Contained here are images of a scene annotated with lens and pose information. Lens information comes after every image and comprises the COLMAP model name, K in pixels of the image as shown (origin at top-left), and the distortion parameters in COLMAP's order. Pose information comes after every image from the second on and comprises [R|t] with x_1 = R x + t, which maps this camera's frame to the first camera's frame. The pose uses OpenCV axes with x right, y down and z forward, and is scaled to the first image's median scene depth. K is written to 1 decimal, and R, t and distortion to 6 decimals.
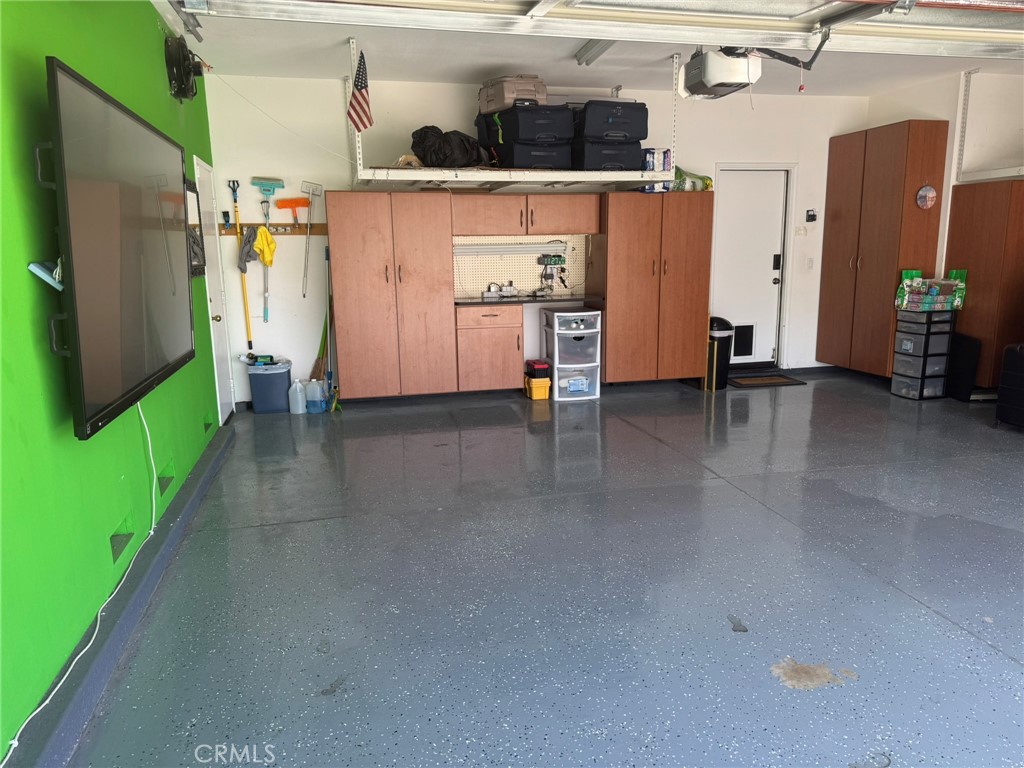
lens RADIAL K [[714.0, 0, 512.0], [0, 714.0, 384.0], [0, 0, 1]] dist [0.091031, -0.001062]
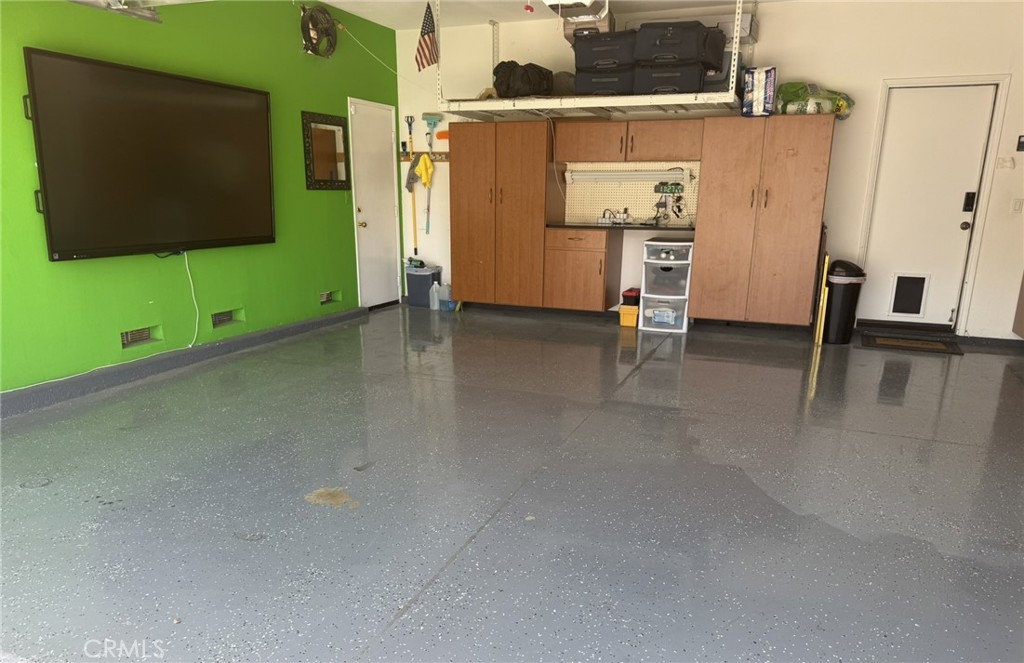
lens RADIAL K [[732.5, 0, 512.4], [0, 732.5, 390.9], [0, 0, 1]] dist [0.007508, 0.000223]
pose [[0.819635, 0.177721, -0.544622, 0.498428], [-0.130239, 0.983577, 0.124957, 0.003072], [0.557885, -0.031488, 0.829320, 0.036638]]
